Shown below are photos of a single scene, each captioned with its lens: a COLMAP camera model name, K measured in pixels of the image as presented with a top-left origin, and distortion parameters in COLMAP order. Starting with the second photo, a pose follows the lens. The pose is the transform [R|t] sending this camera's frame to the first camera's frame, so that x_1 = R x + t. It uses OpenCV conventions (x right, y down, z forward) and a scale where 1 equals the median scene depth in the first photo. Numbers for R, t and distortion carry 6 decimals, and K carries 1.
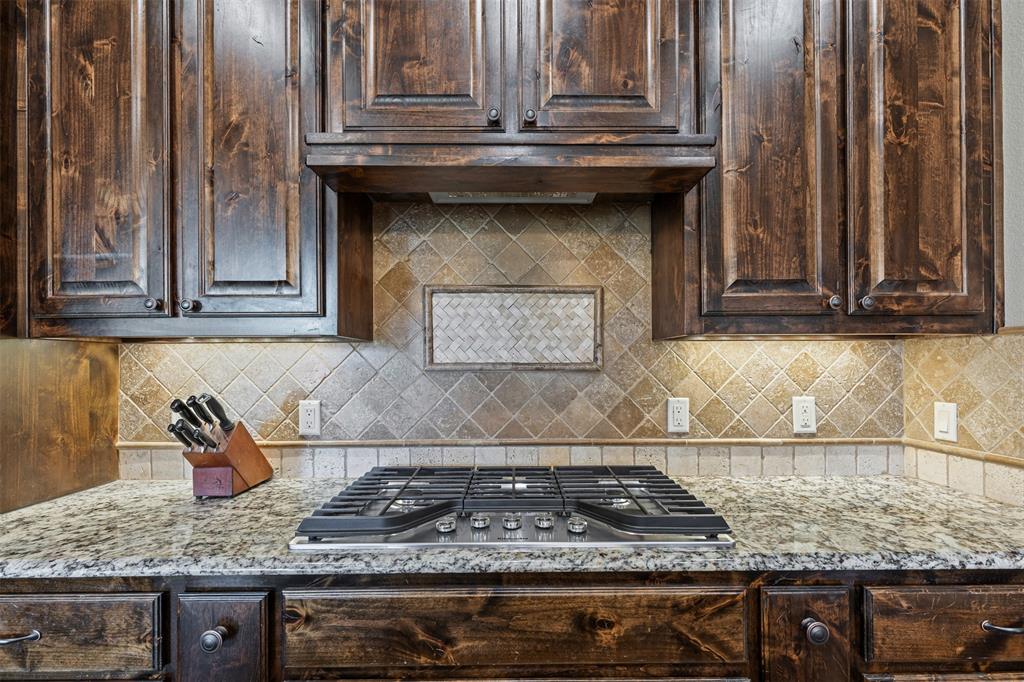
lens RADIAL K [[460.8, 0, 519.3], [0, 460.8, 360.0], [0, 0, 1]] dist [0.005947, -0.000463]
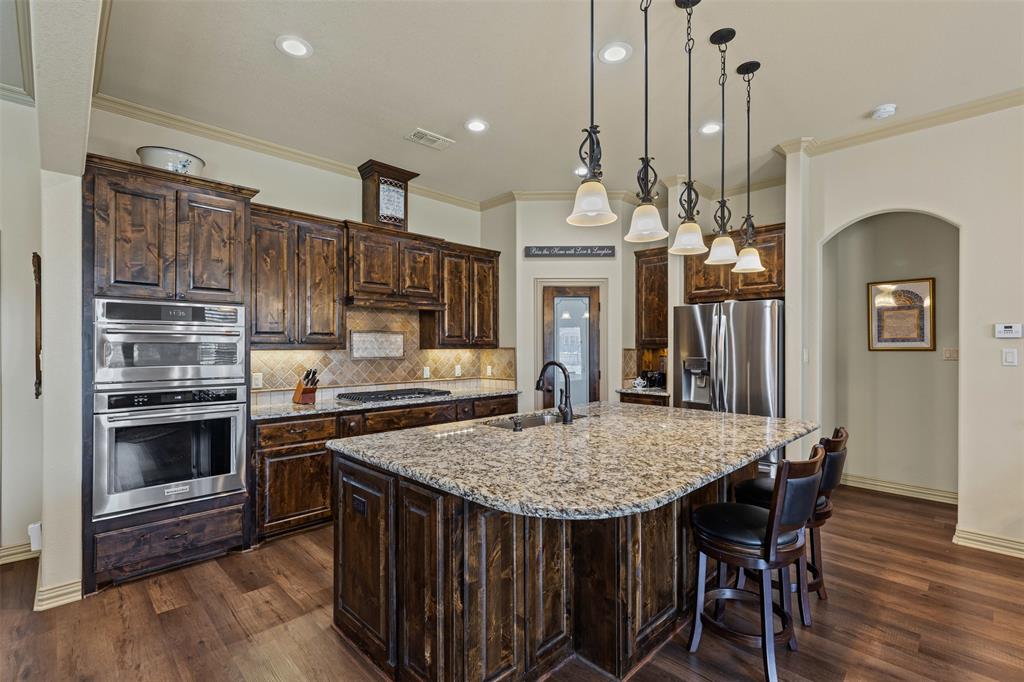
lens RADIAL K [[460.8, 0, 520.1], [0, 460.8, 346.6], [0, 0, 1]] dist [0.005947, -0.000463]
pose [[0.715396, 0.004271, 0.698707, -1.458844], [-0.005243, 0.999986, -0.000745, -0.062931], [-0.698700, -0.003131, 0.715408, -1.781933]]
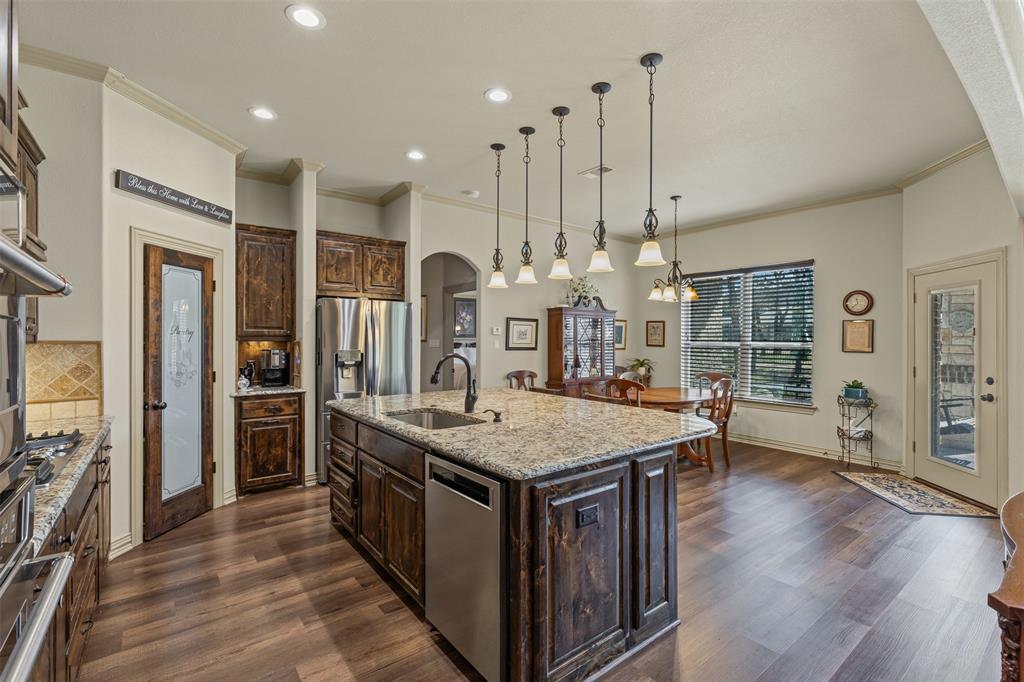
lens RADIAL K [[460.8, 0, 517.1], [0, 460.8, 337.9], [0, 0, 1]] dist [0.005947, -0.000463]
pose [[-0.606288, 0.007478, 0.795210, -1.705810], [0.000161, 0.999957, -0.009280, -0.052838], [-0.795245, -0.005498, -0.606263, 0.434332]]
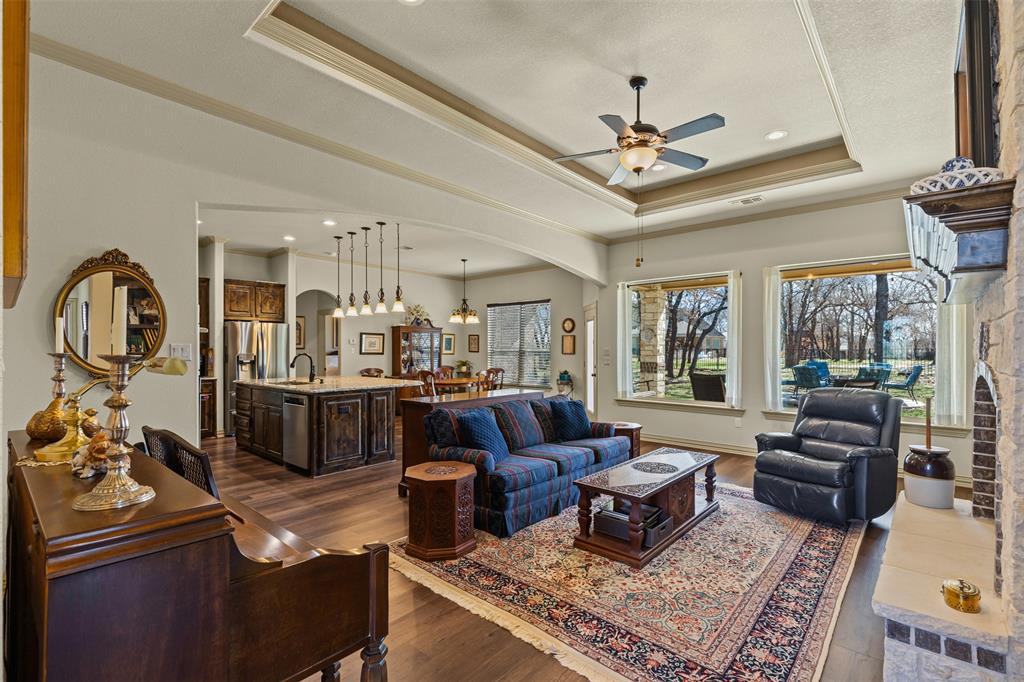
lens RADIAL K [[460.8, 0, 516.8], [0, 460.8, 348.5], [0, 0, 1]] dist [0.005947, -0.000463]
pose [[-0.744183, 0.008920, 0.667916, -4.021990], [0.004576, 0.999955, -0.008256, -0.001662], [-0.667960, -0.003087, -0.744191, 1.197883]]
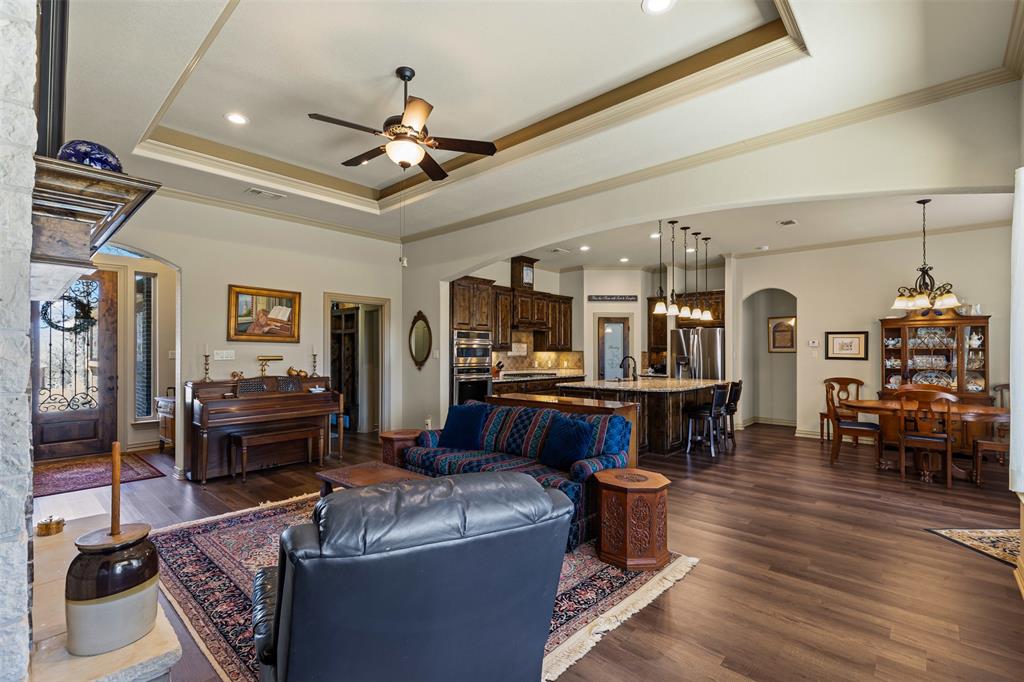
lens RADIAL K [[460.8, 0, 520.9], [0, 460.8, 344.2], [0, 0, 1]] dist [0.005947, -0.000463]
pose [[0.671096, 0.019502, 0.741114, -4.185565], [-0.007436, 0.999781, -0.019575, -0.022742], [-0.741333, 0.007626, 0.671094, -2.820313]]
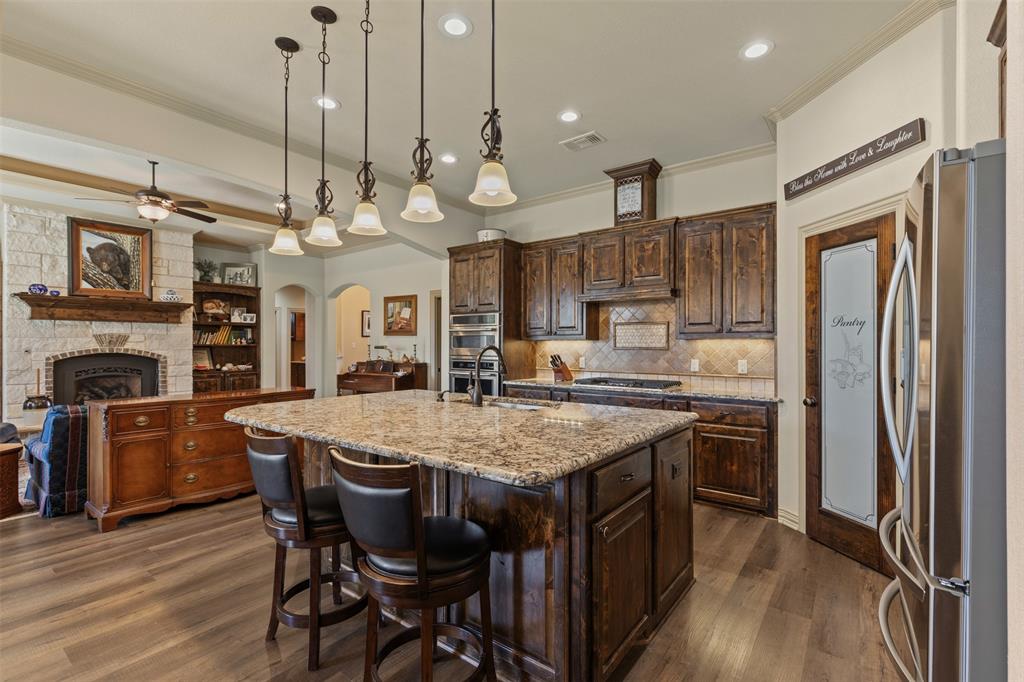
lens RADIAL K [[460.8, 0, 518.0], [0, 460.8, 344.9], [0, 0, 1]] dist [0.005947, -0.000463]
pose [[0.791084, 0.004711, -0.611690, 1.256188], [-0.003463, 0.999989, 0.003223, -0.015408], [0.611698, -0.000431, 0.791091, -1.989305]]
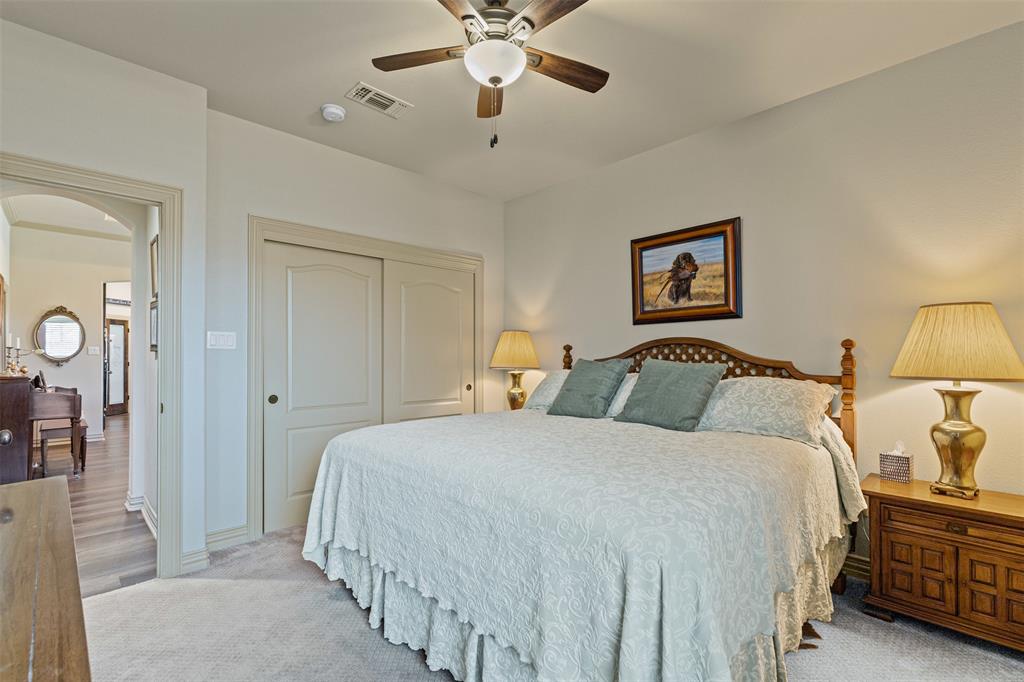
lens RADIAL K [[460.8, 0, 510.1], [0, 460.8, 351.6], [0, 0, 1]] dist [0.005947, -0.000463]
pose [[-0.693064, 0.017120, 0.720673, -7.562209], [0.006526, 0.999826, -0.017475, 0.105693], [-0.720846, -0.007408, -0.693055, 0.897013]]
